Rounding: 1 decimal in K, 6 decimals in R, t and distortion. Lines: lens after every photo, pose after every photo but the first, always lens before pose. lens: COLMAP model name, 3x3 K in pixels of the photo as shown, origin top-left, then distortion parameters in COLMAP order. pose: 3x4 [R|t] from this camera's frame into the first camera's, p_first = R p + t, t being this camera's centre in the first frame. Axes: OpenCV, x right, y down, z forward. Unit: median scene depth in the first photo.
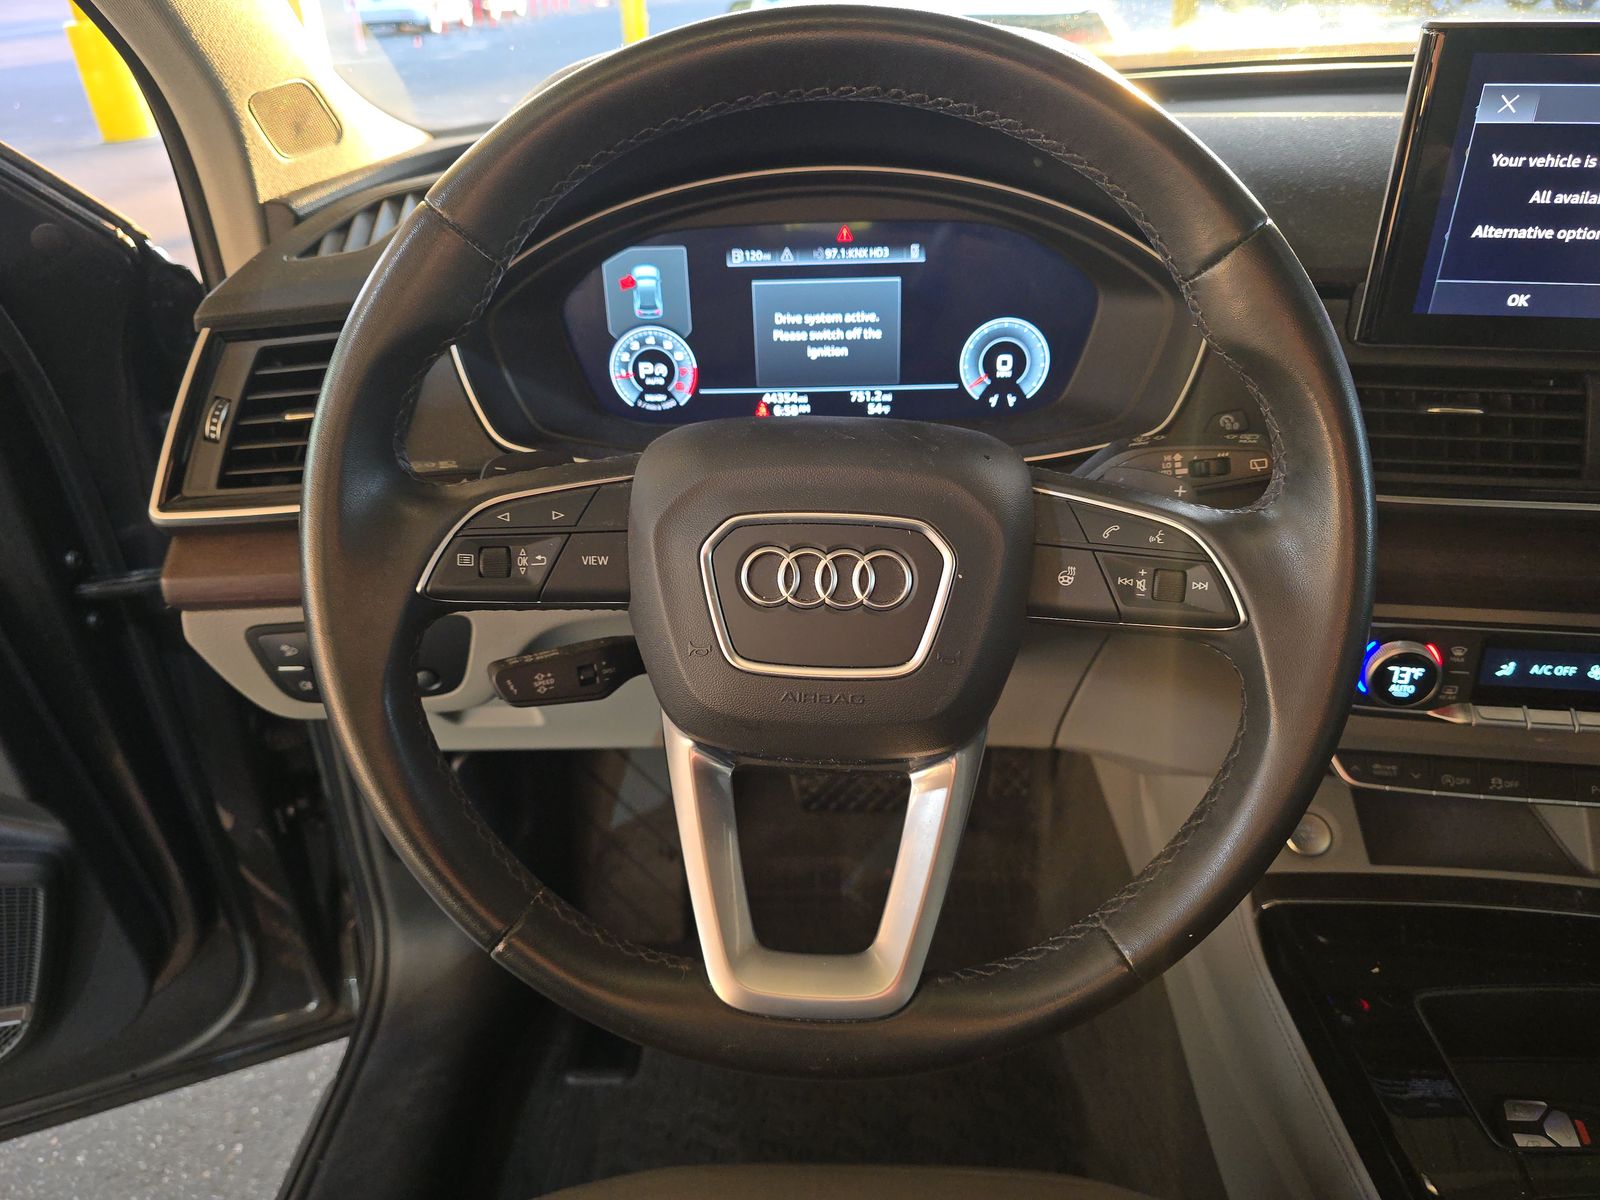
lens RADIAL K [[1087.2, 0, 801.8], [0, 1087.2, 624.3], [0, 0, 1]] dist [0.032155, -0.060806]
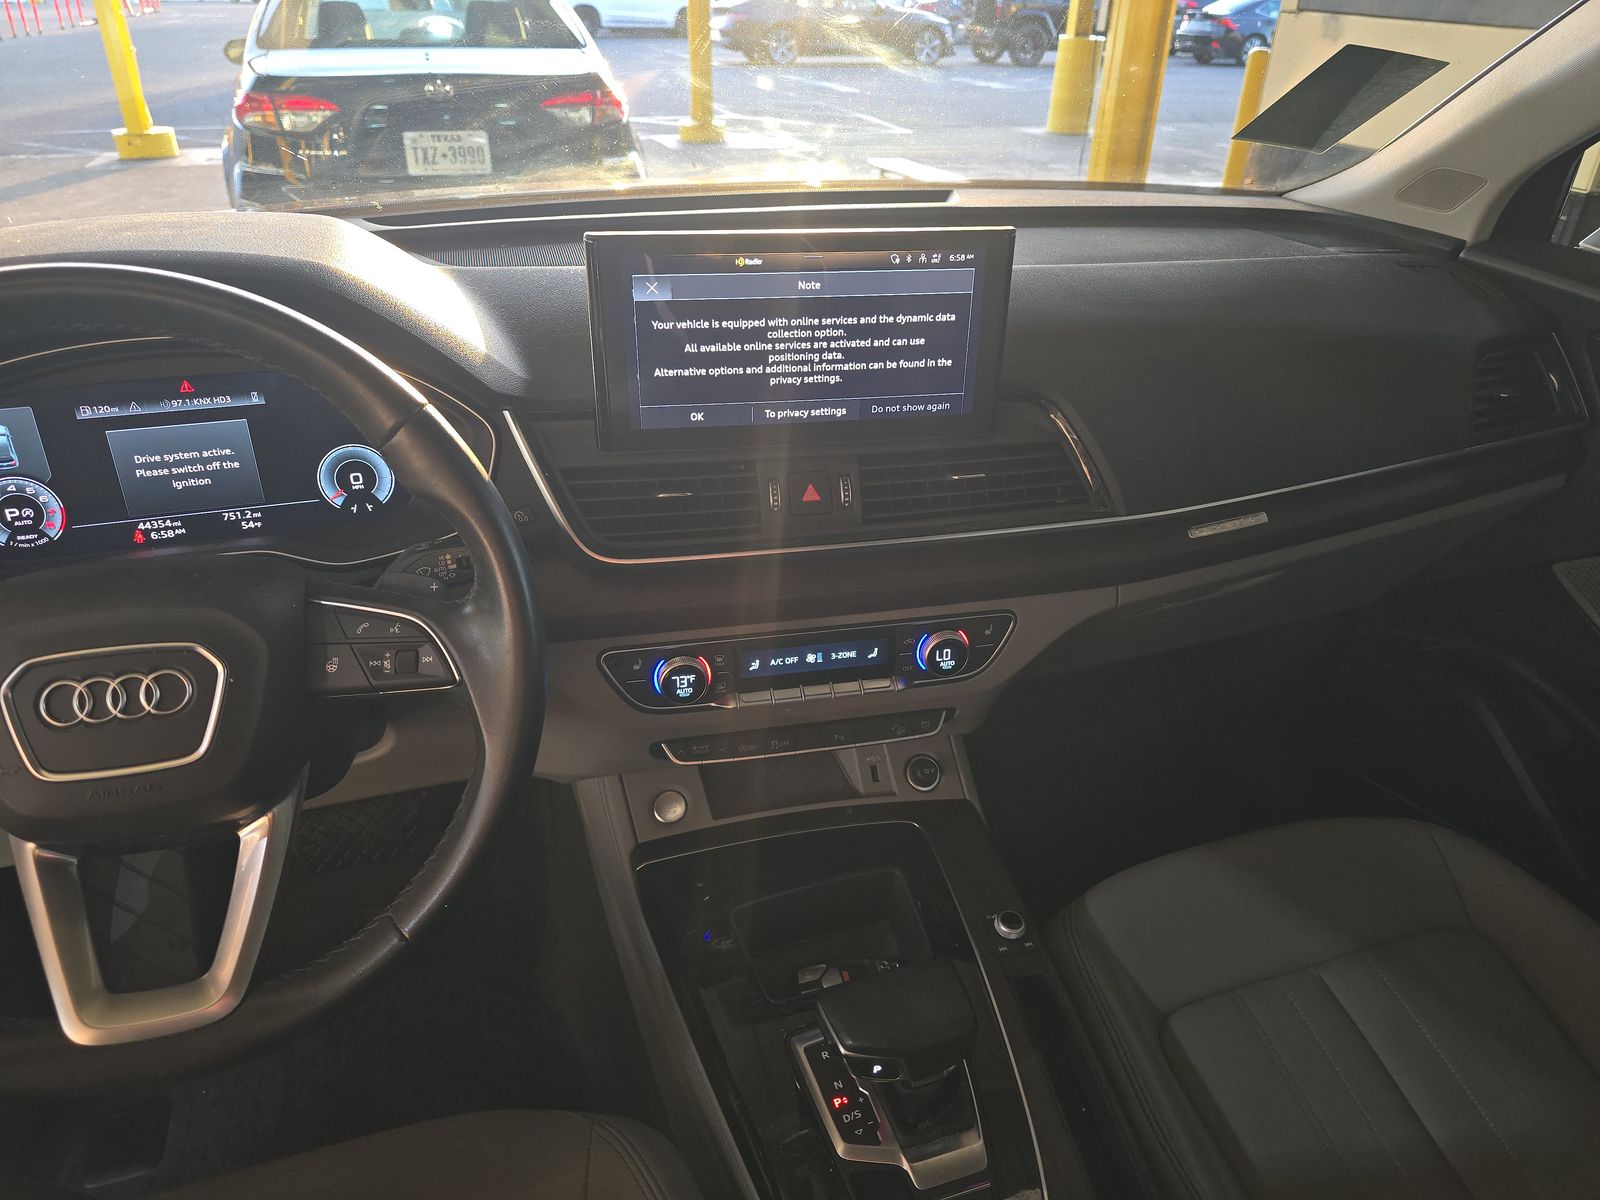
lens RADIAL K [[1057.4, 0, 802.5], [0, 1057.4, 601.7], [0, 0, 1]] dist [0.055854, -0.056927]
pose [[0.933224, -0.133532, 0.333561, 0.243701], [0.145860, 0.989232, -0.012072, -0.014143], [-0.328357, 0.059919, 0.942651, -0.304826]]
